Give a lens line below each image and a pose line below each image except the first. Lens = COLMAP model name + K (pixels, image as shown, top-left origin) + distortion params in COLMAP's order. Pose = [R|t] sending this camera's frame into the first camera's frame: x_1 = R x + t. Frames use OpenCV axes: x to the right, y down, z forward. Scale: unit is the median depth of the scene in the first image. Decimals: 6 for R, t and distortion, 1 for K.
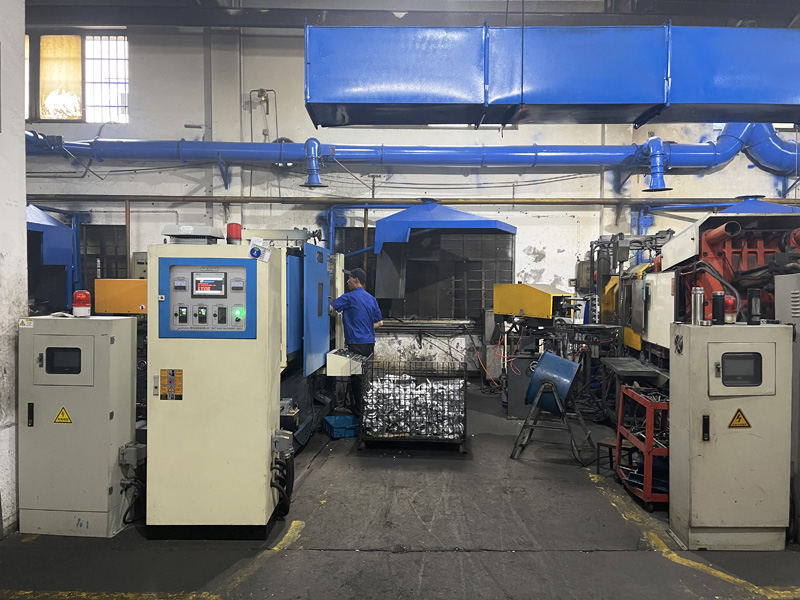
lens RADIAL K [[617.0, 0, 400.0], [0, 617.0, 300.0], [0, 0, 1]] dist [0.085064, -0.116141]
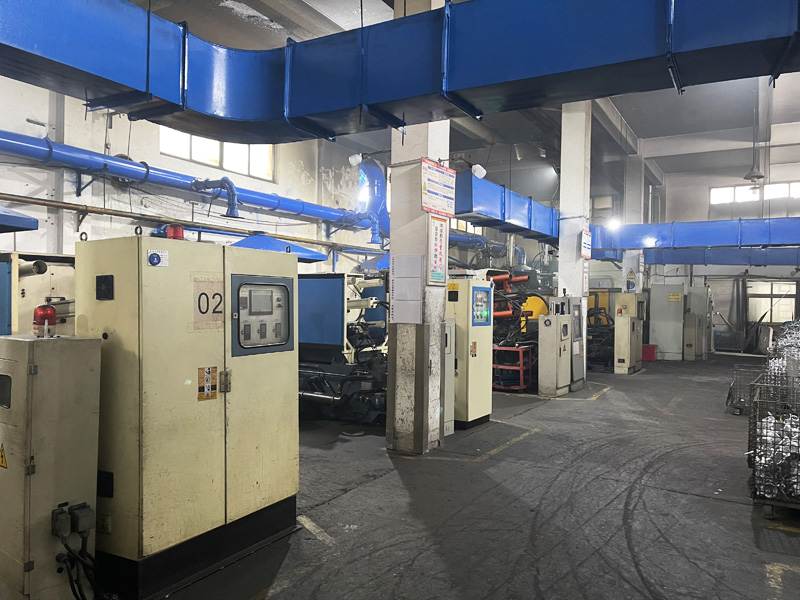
lens RADIAL K [[617.0, 0, 400.0], [0, 617.0, 300.0], [0, 0, 1]] dist [0.085064, -0.116141]
pose [[0.500958, 0.002343, 0.865468, -0.865706], [0.010352, 0.999909, -0.008700, -0.005007], [-0.865409, 0.013318, 0.500888, 0.085031]]
